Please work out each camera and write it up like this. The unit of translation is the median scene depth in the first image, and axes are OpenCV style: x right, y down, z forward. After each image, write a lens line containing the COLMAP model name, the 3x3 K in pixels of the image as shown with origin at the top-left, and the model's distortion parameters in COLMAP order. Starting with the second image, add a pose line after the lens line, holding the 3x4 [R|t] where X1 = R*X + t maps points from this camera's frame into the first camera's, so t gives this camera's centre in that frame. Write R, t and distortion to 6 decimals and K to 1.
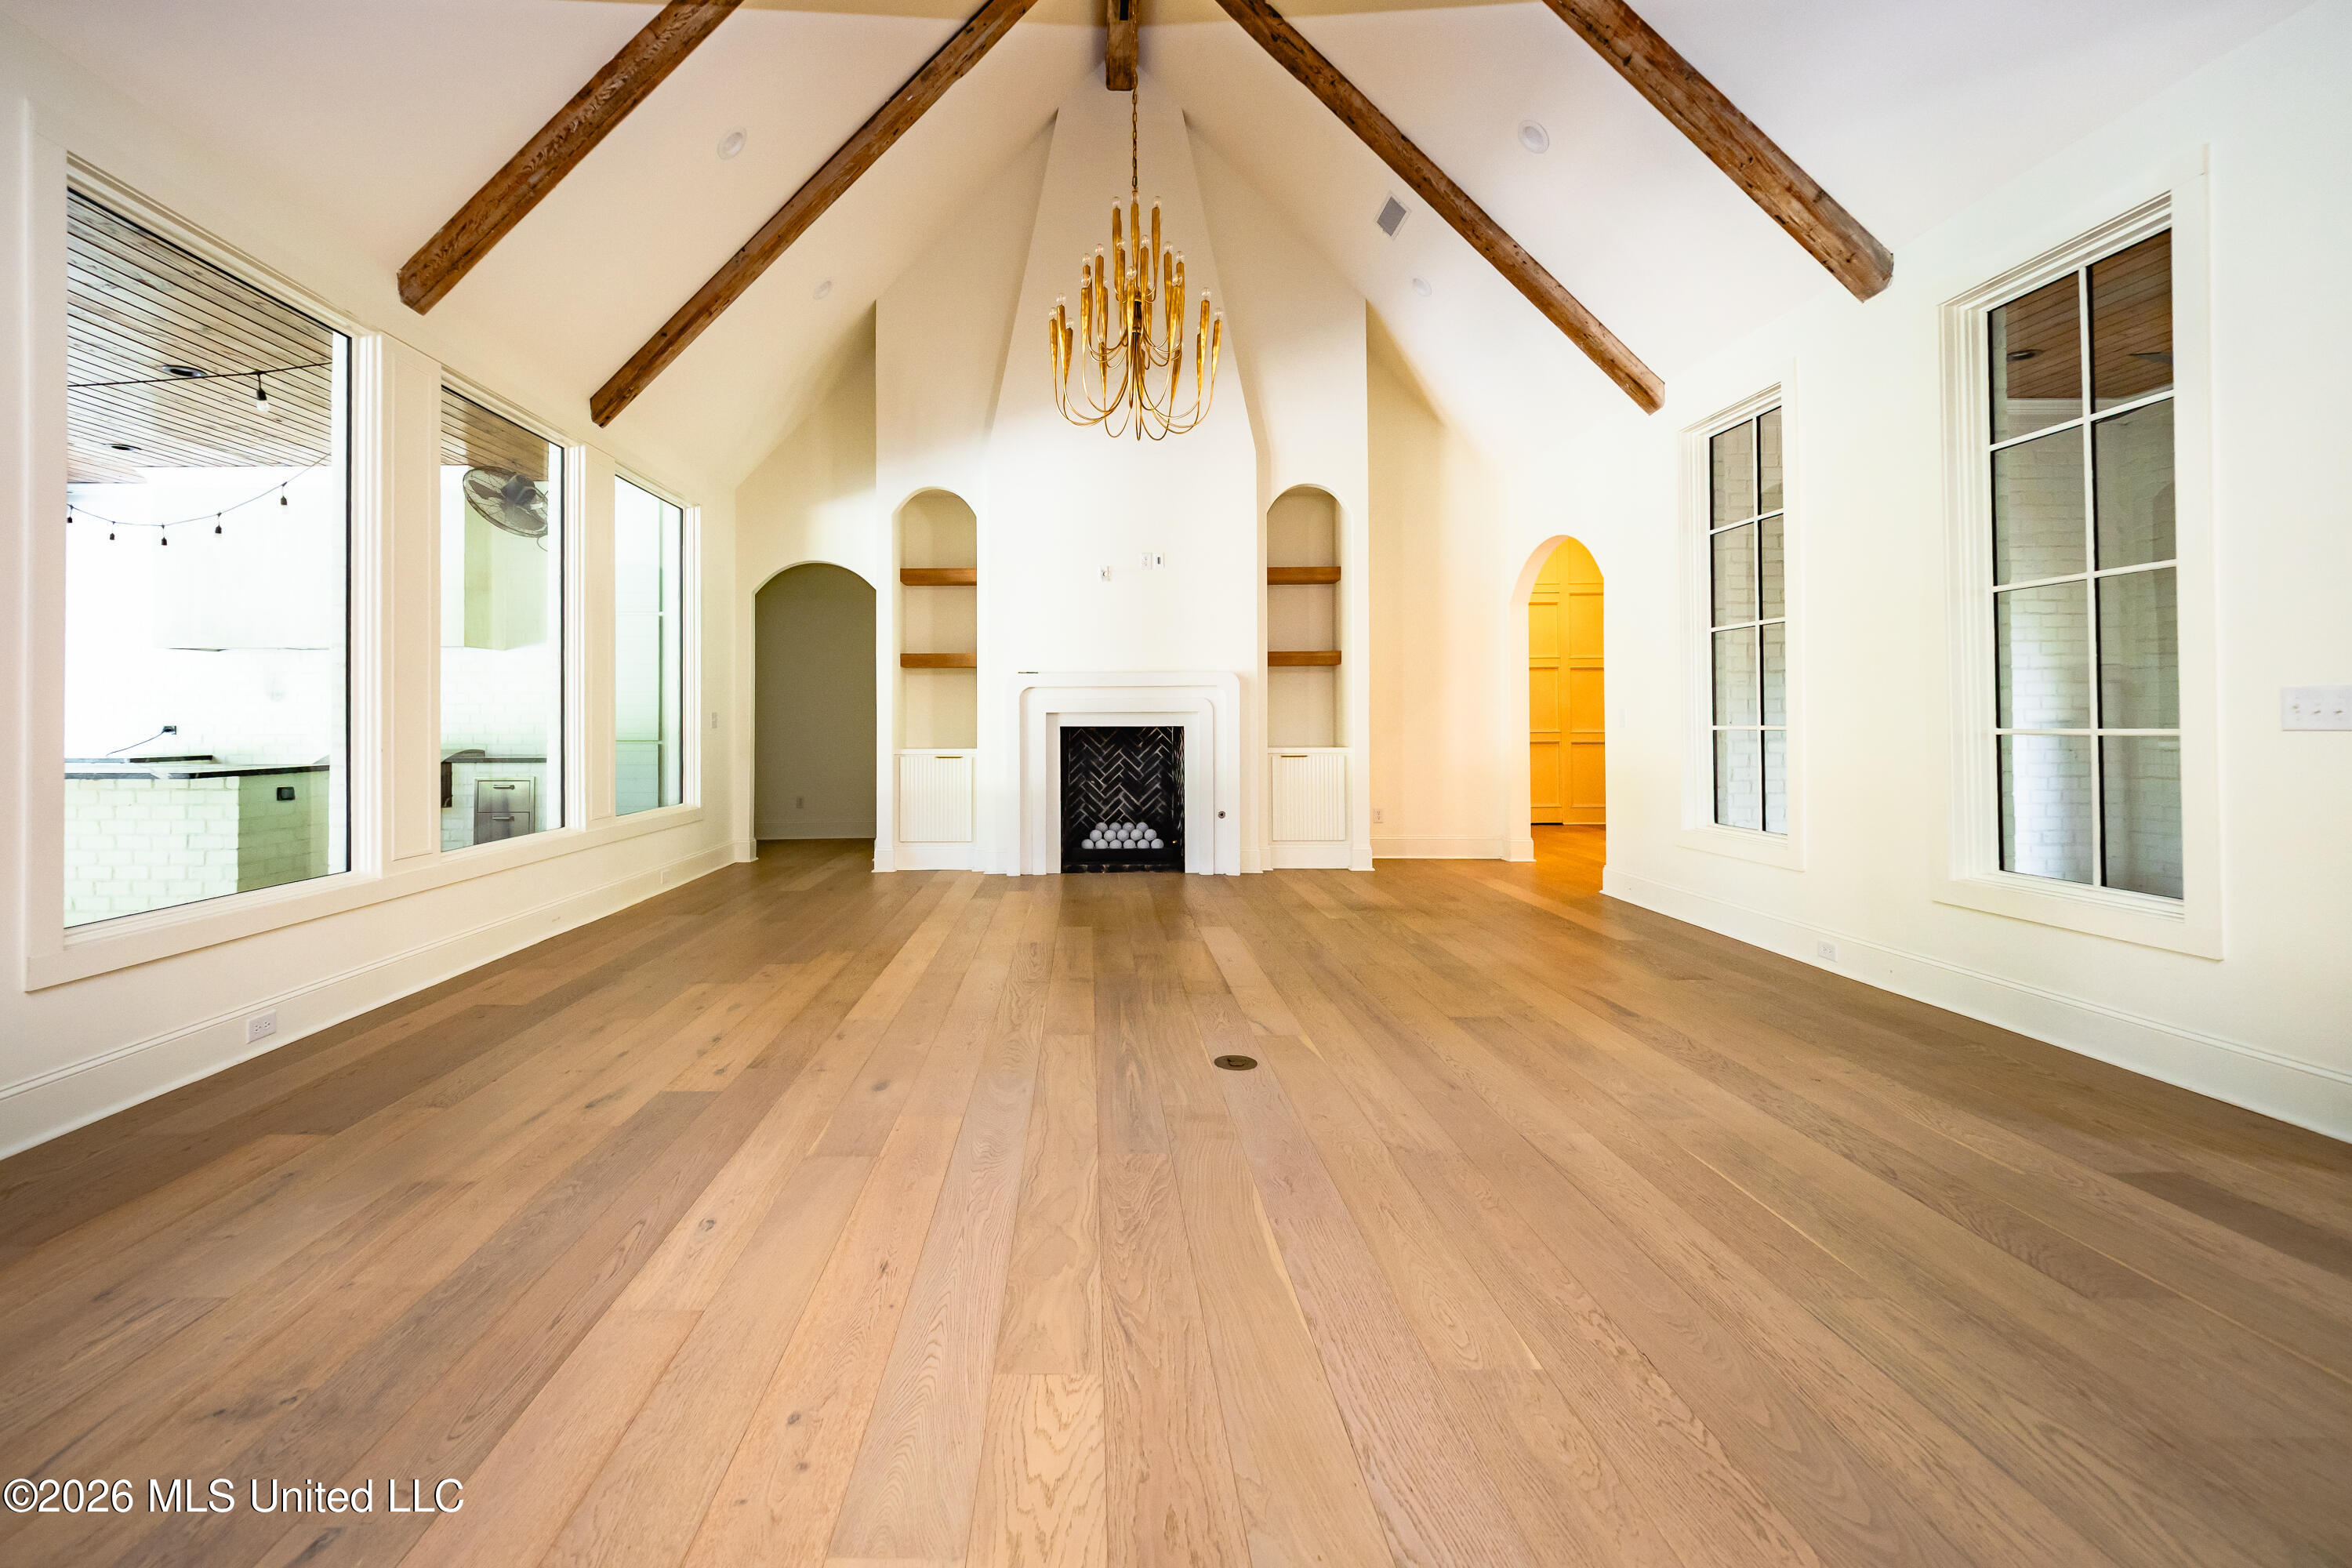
lens RADIAL K [[1009.1, 0, 1105.0], [0, 1009.1, 706.7], [0, 0, 1]] dist [-0.001600, -0.000386]
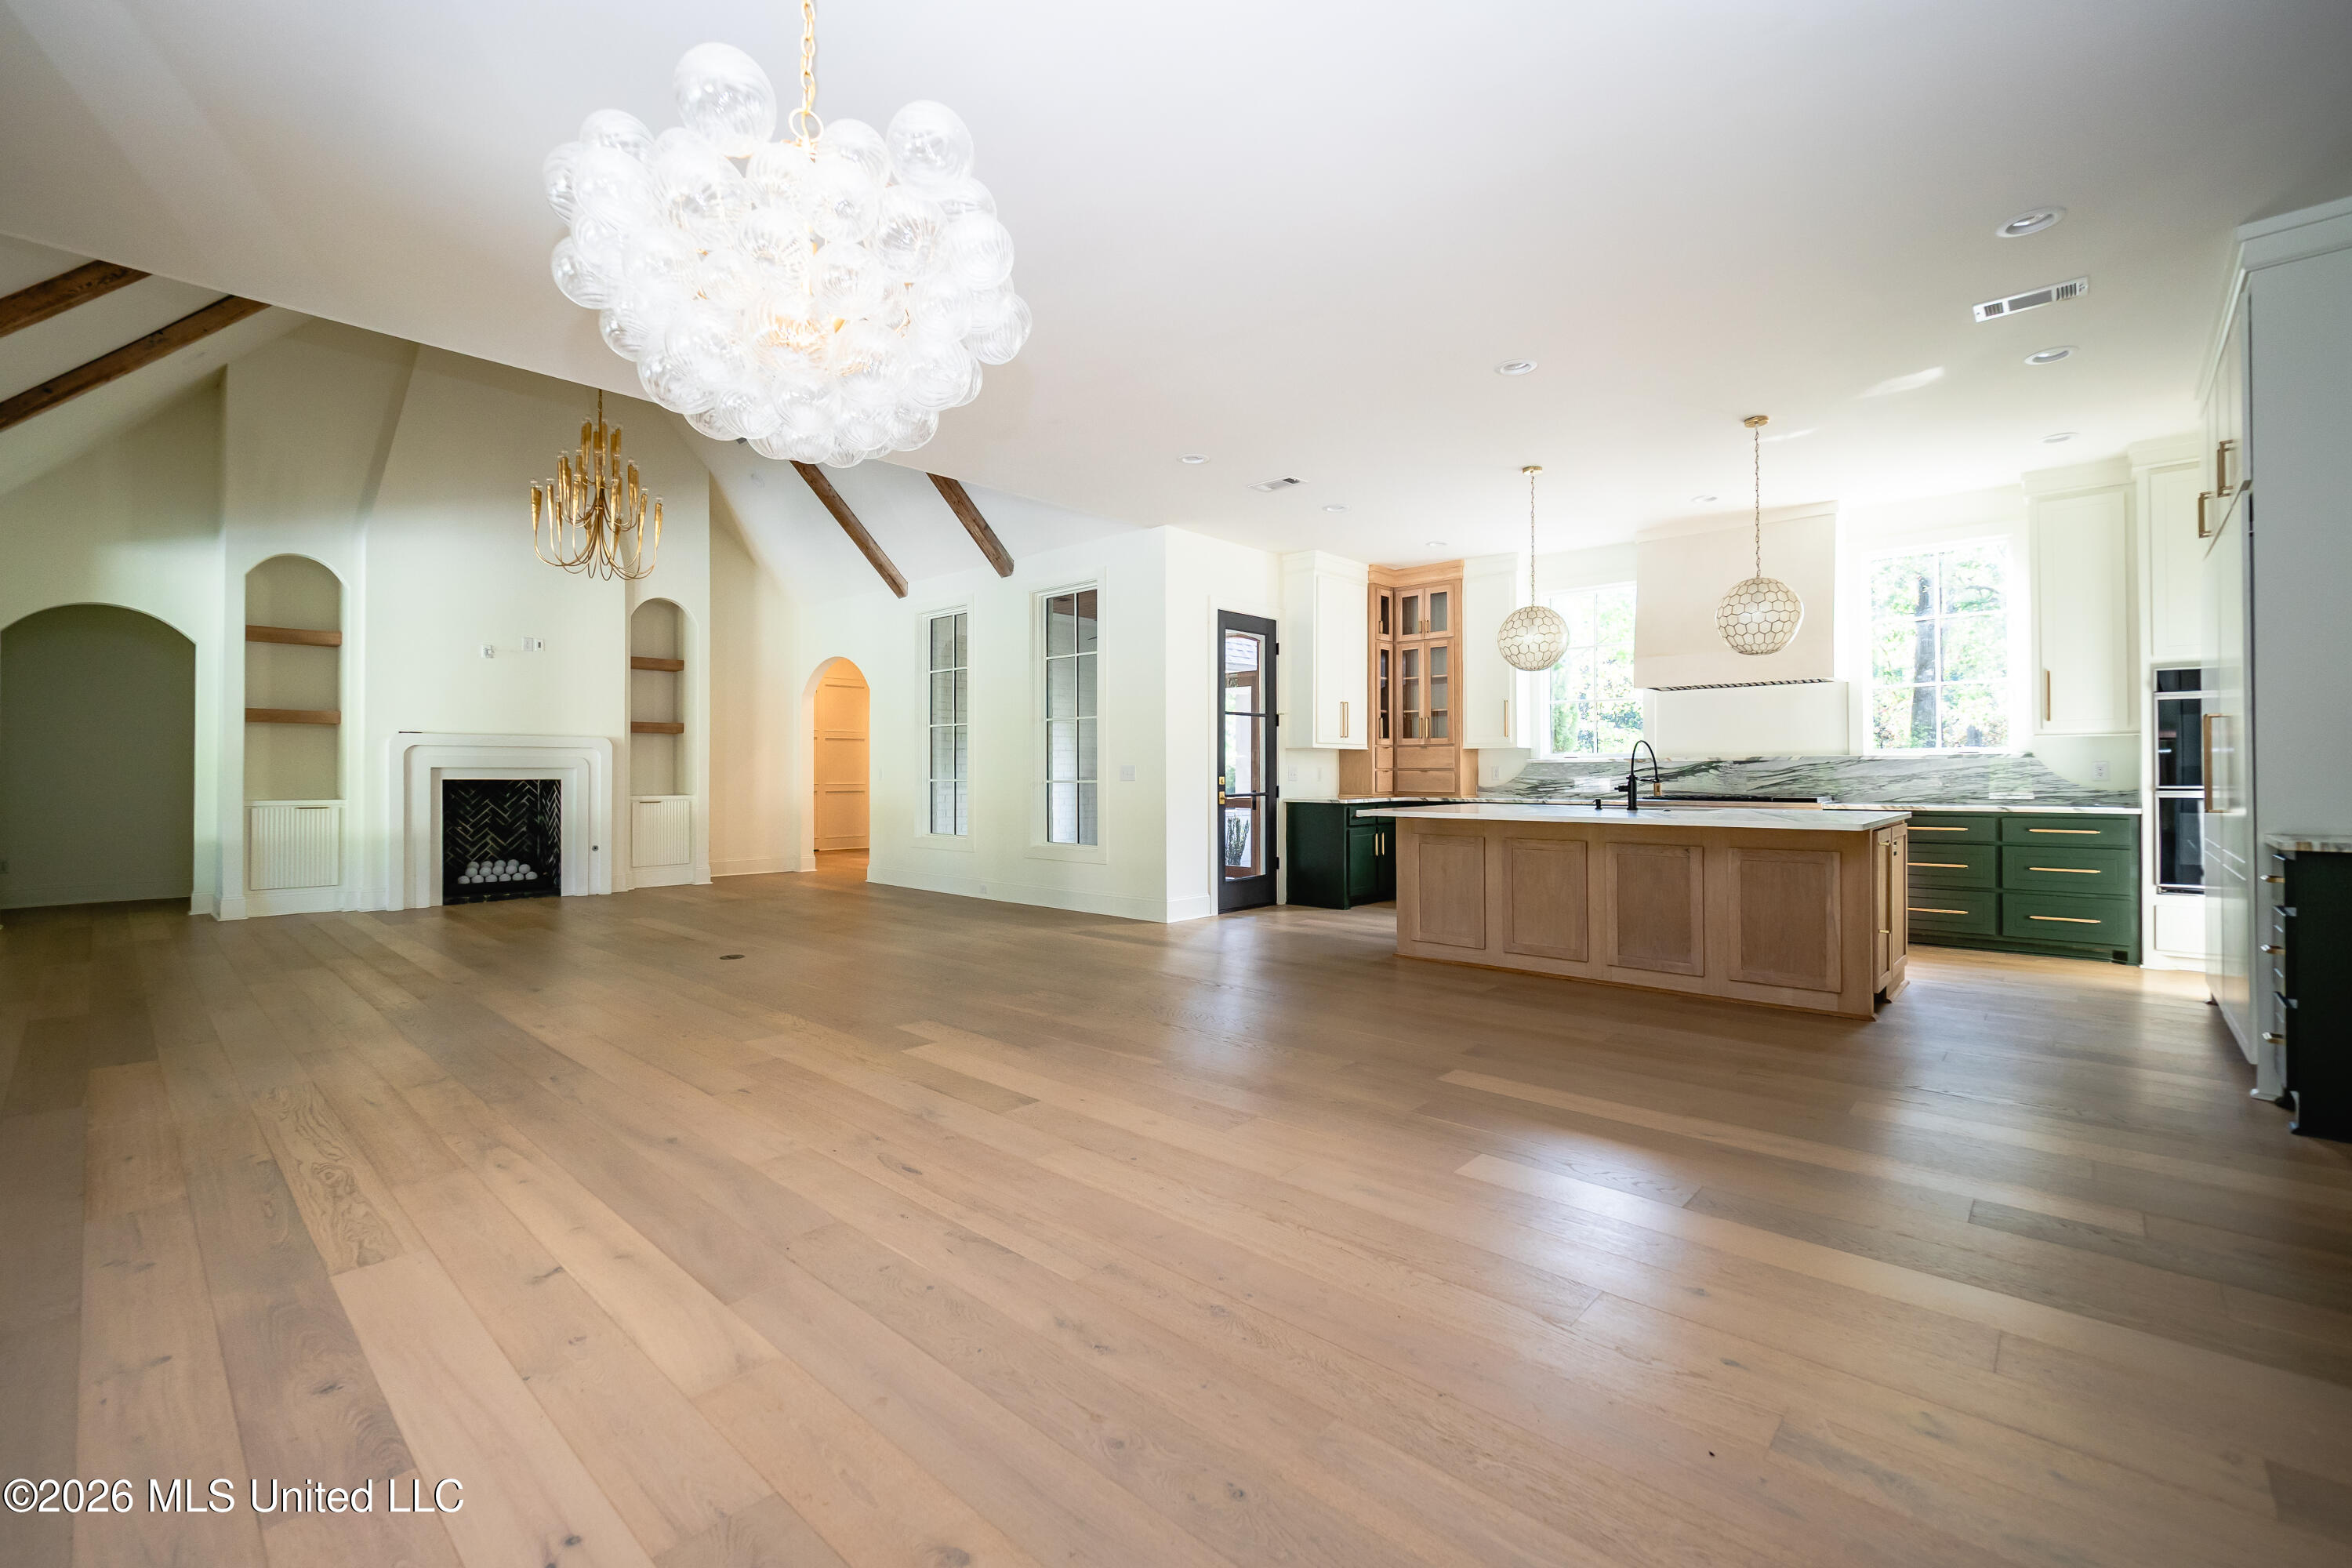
lens RADIAL K [[987.3, 0, 1109.3], [0, 987.3, 808.4], [0, 0, 1]] dist [-0.000356, -0.000068]
pose [[0.718557, -0.018551, 0.695220, -0.280076], [-0.016526, 0.998906, 0.043735, -0.009434], [-0.695271, -0.042915, 0.717465, -0.347315]]
